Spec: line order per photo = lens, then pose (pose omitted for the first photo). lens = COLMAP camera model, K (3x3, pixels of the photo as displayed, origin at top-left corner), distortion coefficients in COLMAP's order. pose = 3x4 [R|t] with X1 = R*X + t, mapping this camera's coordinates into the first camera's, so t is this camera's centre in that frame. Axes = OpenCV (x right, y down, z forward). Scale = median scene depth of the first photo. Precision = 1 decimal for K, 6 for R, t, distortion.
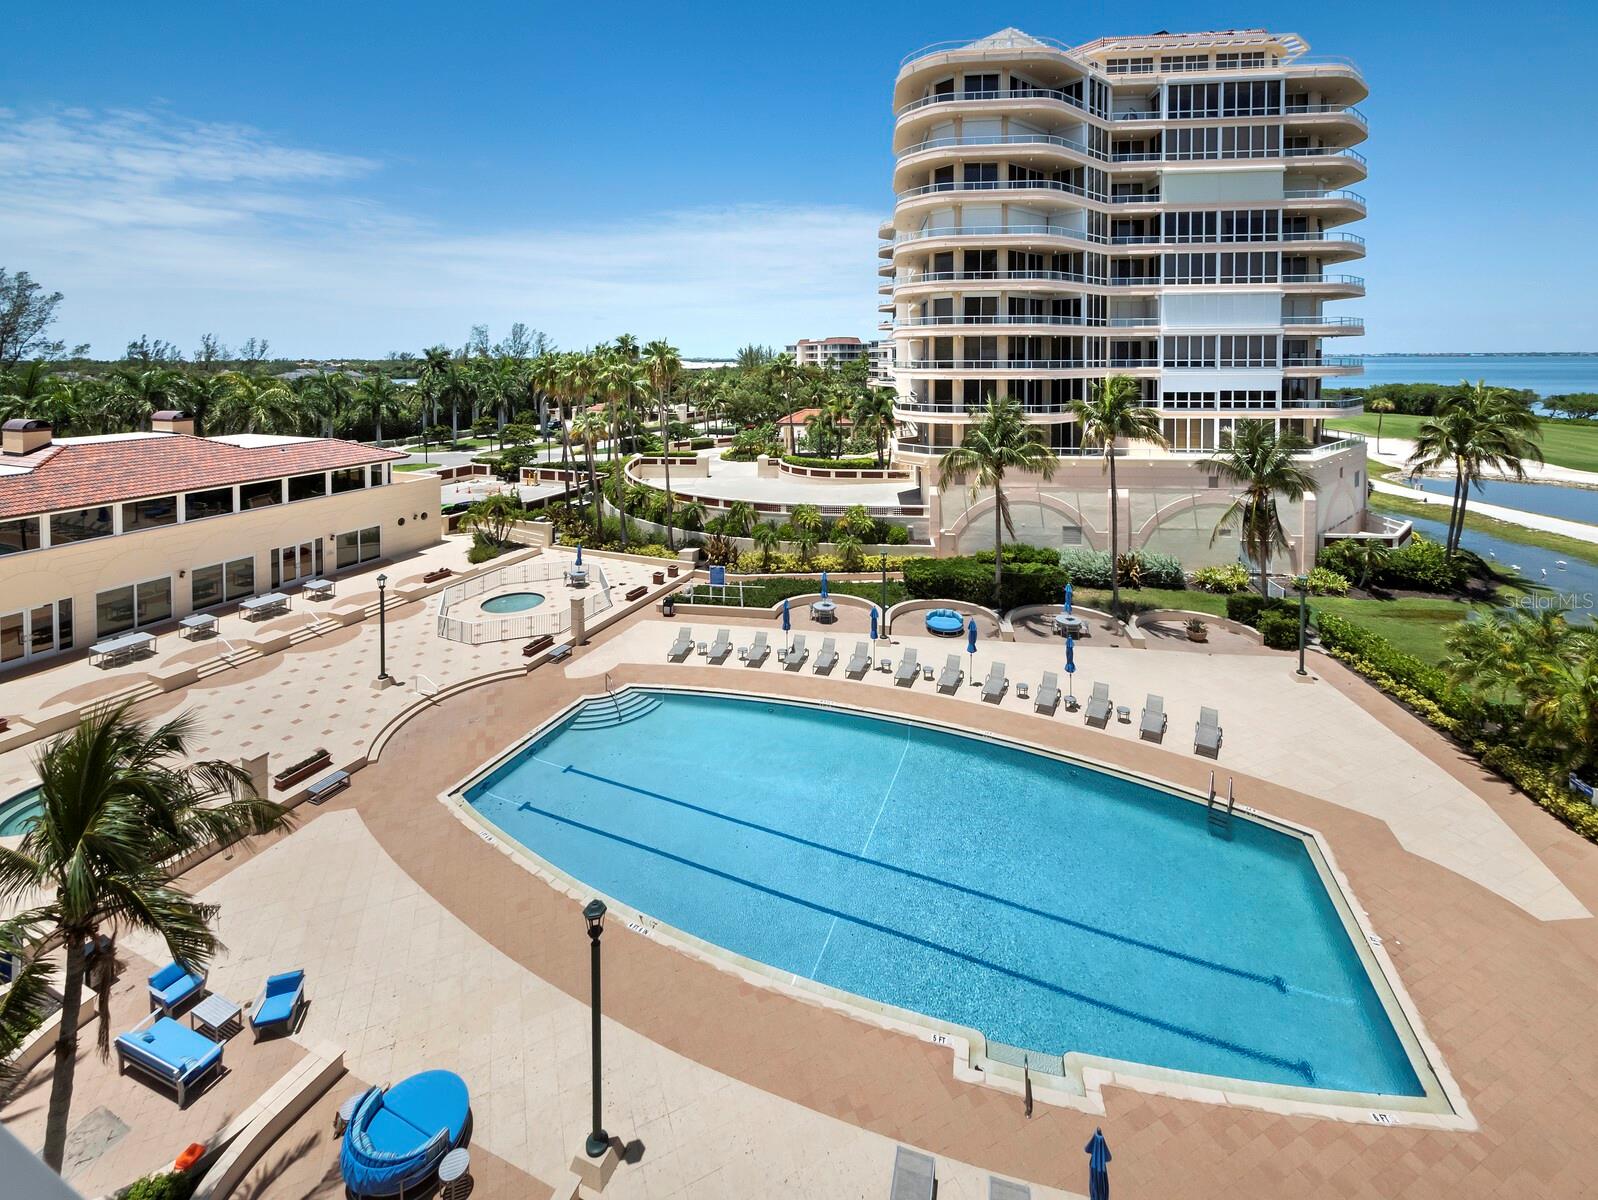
lens RADIAL K [[679.6, 0, 787.8], [0, 679.6, 373.1], [0, 0, 1]] dist [0.000852, -0.000327]
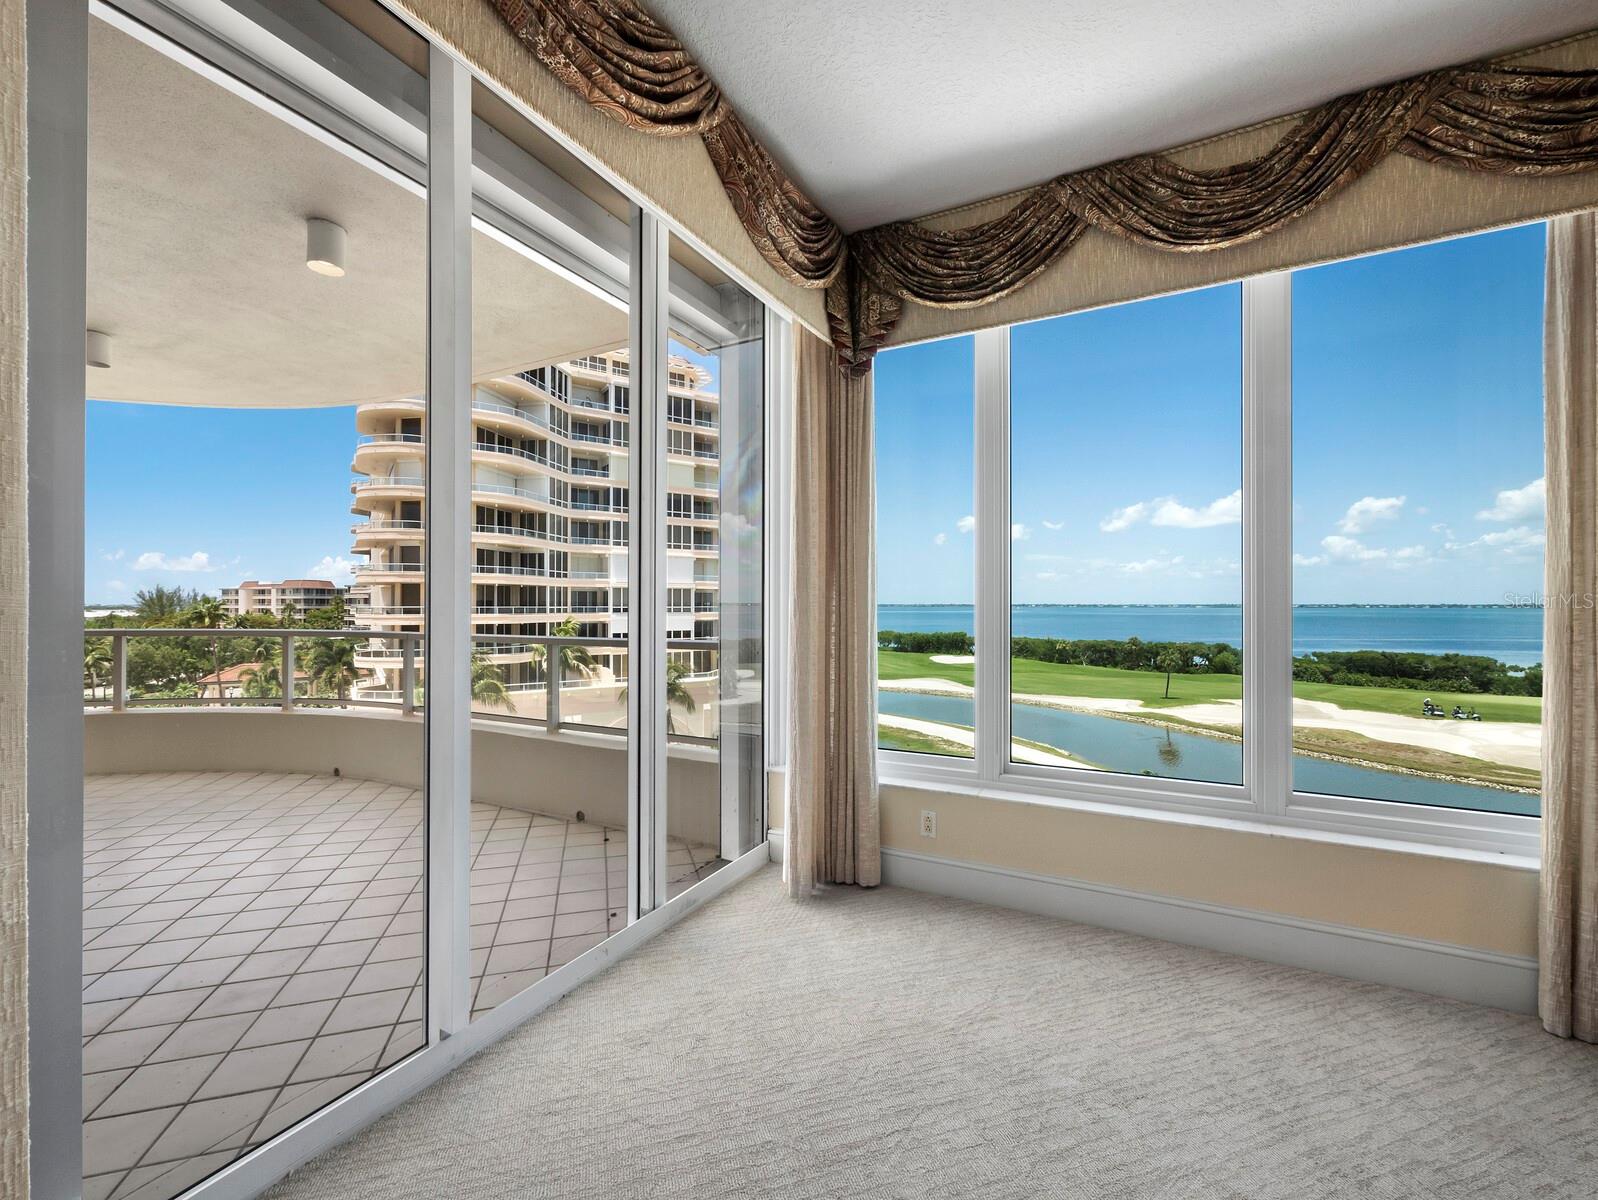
lens RADIAL K [[687.8, 0, 795.5], [0, 687.8, 604.0], [0, 0, 1]] dist [-0.002156, 0.001696]
pose [[0.771075, 0.006890, 0.636707, 0.017861], [0.009391, 0.999710, -0.022191, 0.005965], [-0.636675, 0.023091, 0.770786, -0.168586]]
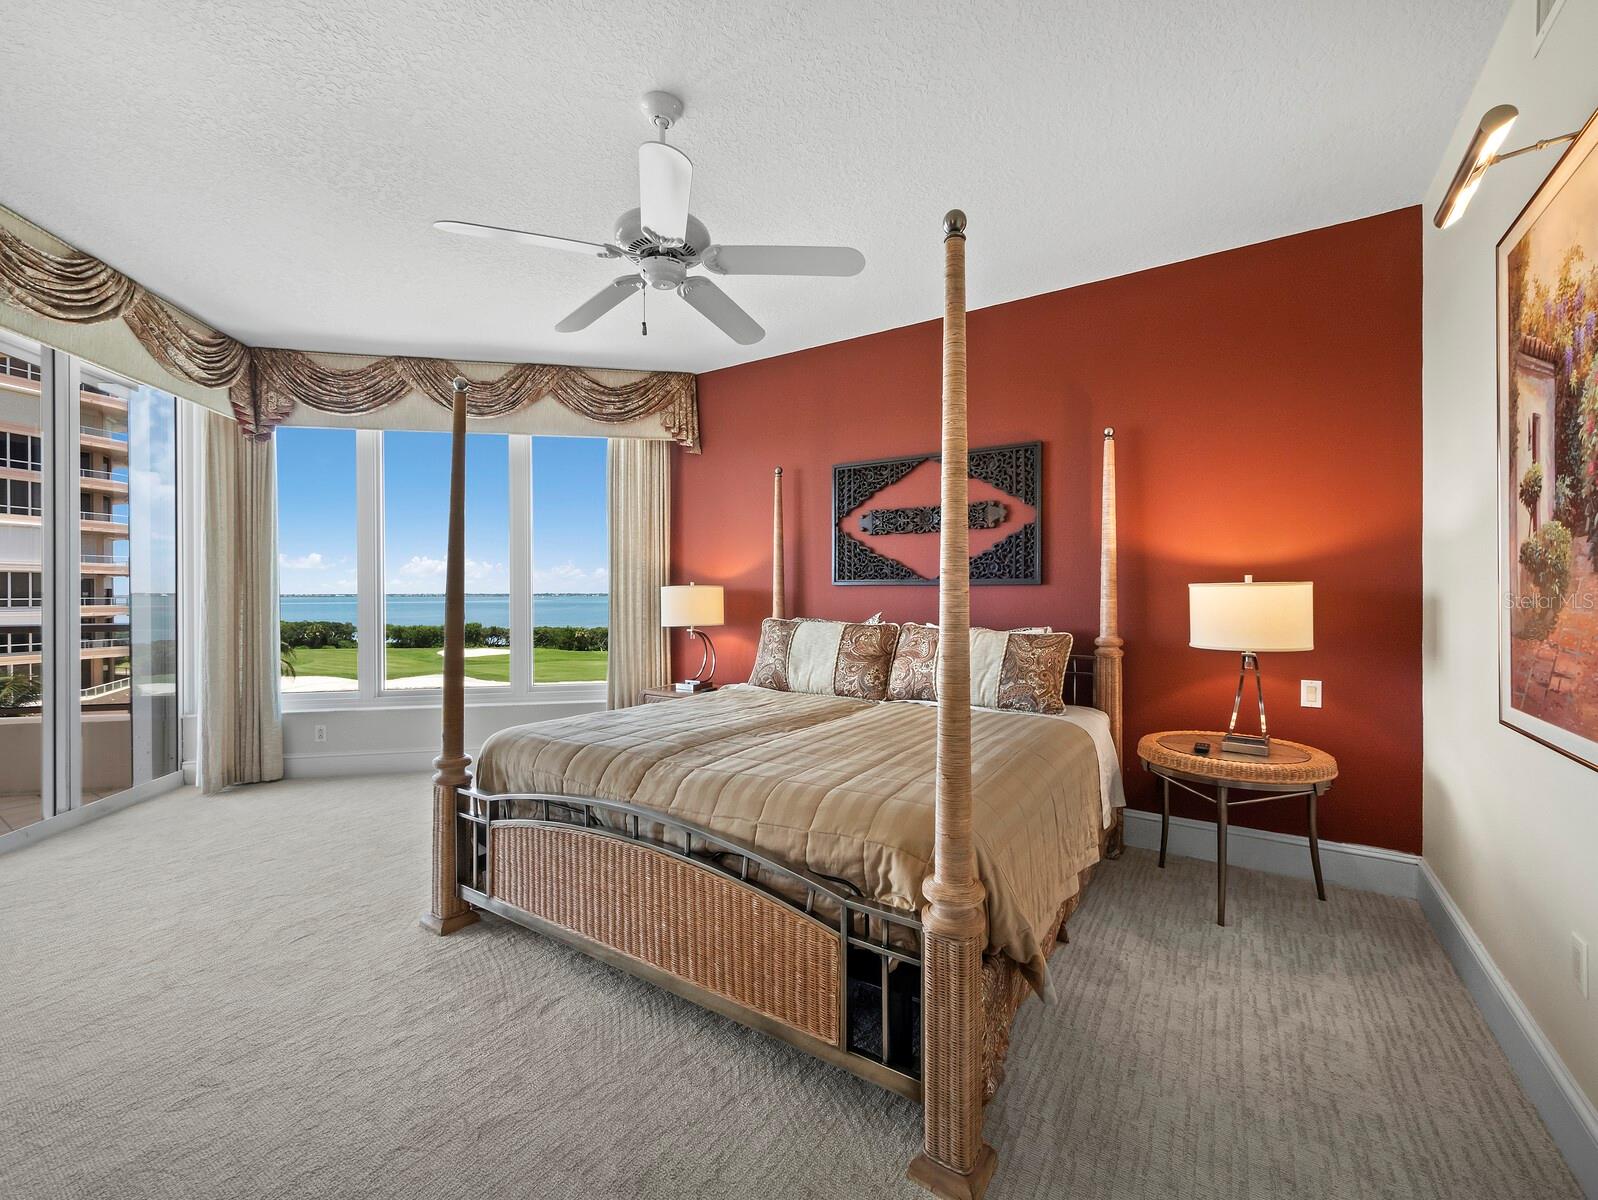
lens RADIAL K [[687.8, 0, 816.4], [0, 687.8, 595.1], [0, 0, 1]] dist [-0.002156, 0.001696]
pose [[0.187291, 0.002547, 0.982301, -0.013173], [0.024294, 0.999679, -0.007224, 0.007296], [-0.982004, 0.025217, 0.187169, -0.212068]]
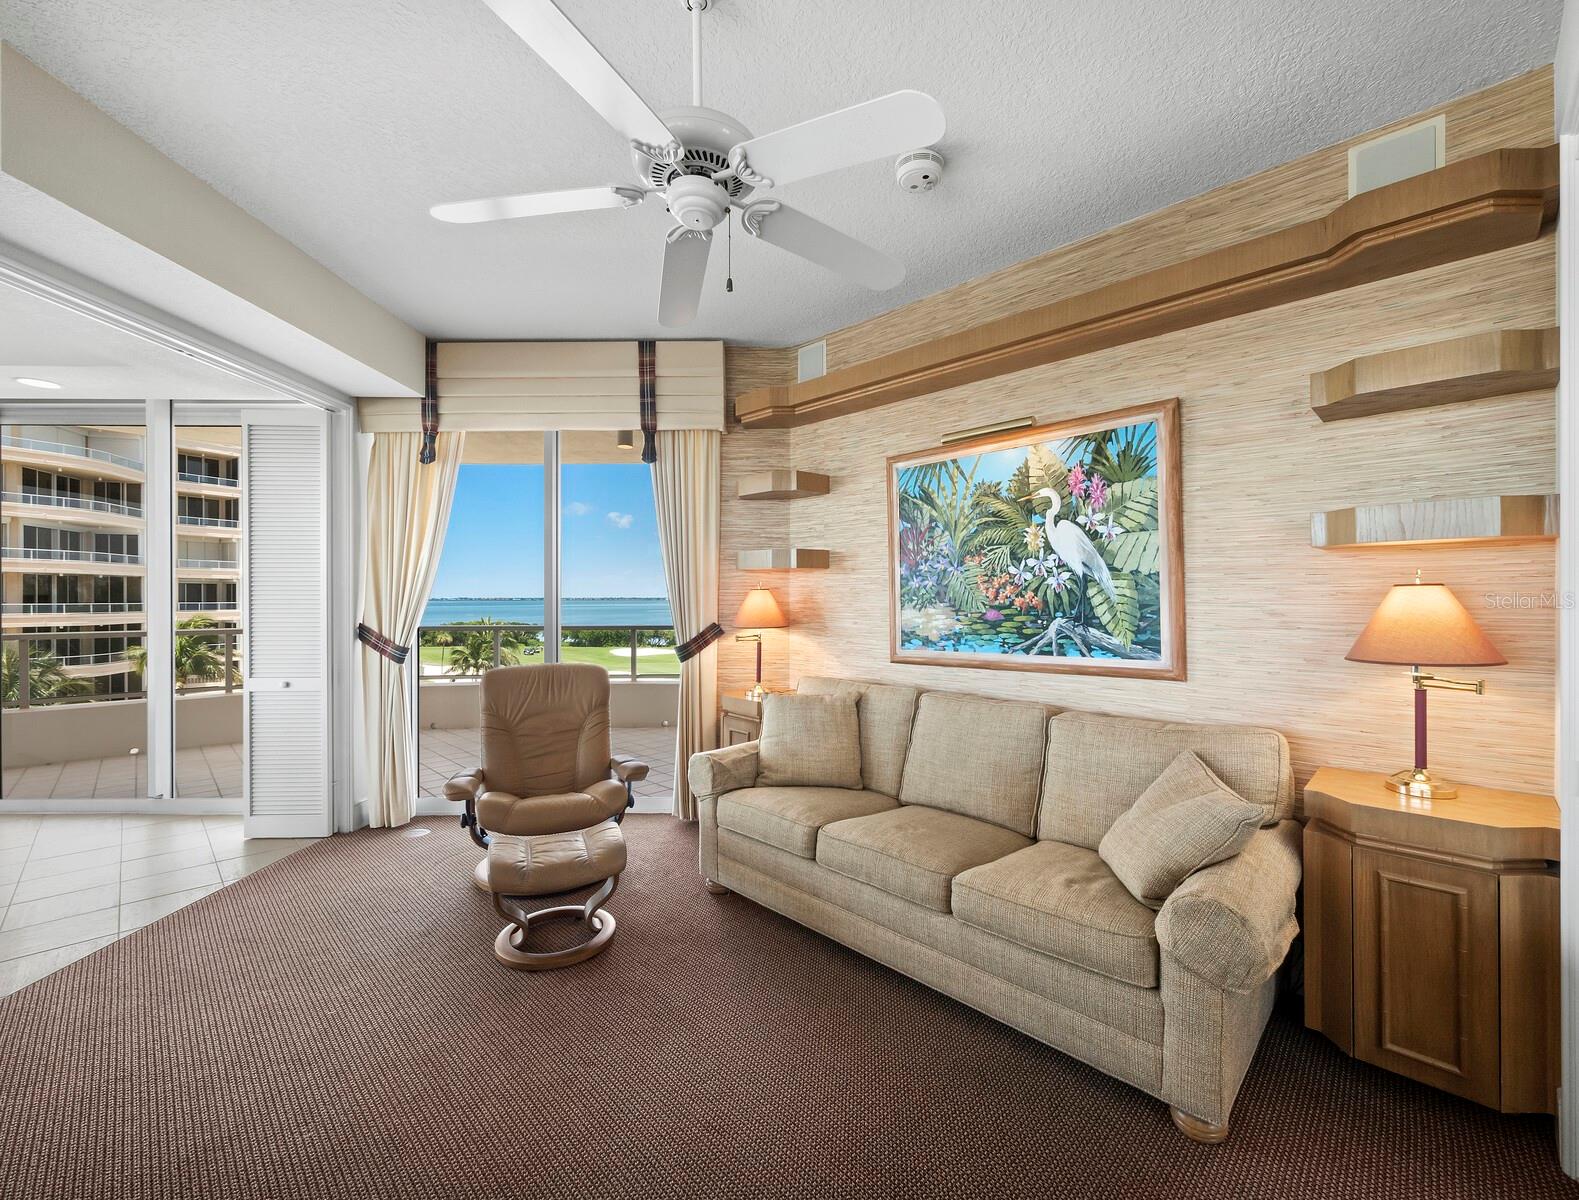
lens RADIAL K [[689.7, 0, 810.0], [0, 689.7, 597.6], [0, 0, 1]] dist [0.000814, 0.000655]
pose [[0.373603, 0.005538, 0.927572, -0.087244], [0.021000, 0.999675, -0.014427, 0.005313], [-0.927351, 0.024869, 0.373365, -0.171273]]
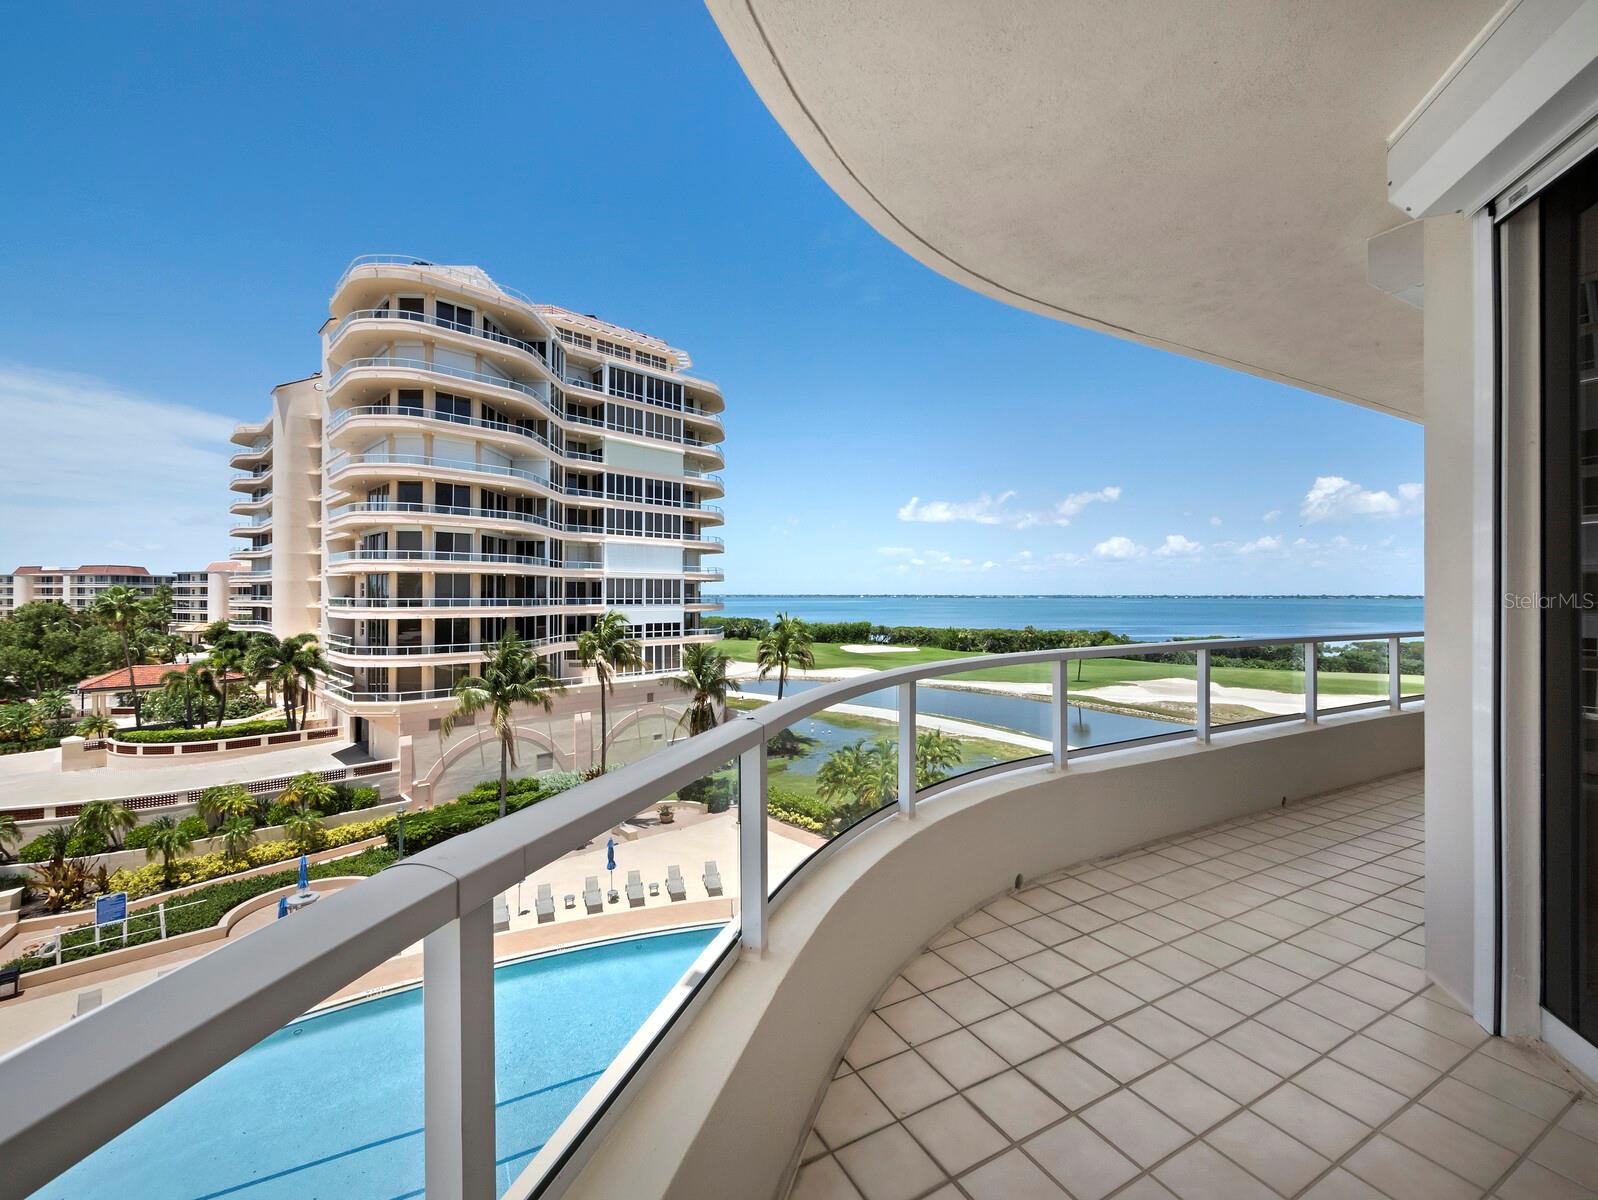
lens RADIAL K [[687.8, 0, 775.9], [0, 687.8, 600.7], [0, 0, 1]] dist [-0.002156, 0.001696]
pose [[0.633095, 0.000945, 0.774074, -0.181123], [0.012103, 0.999865, -0.011119, 0.001135], [-0.773980, 0.016408, 0.632998, 0.026386]]
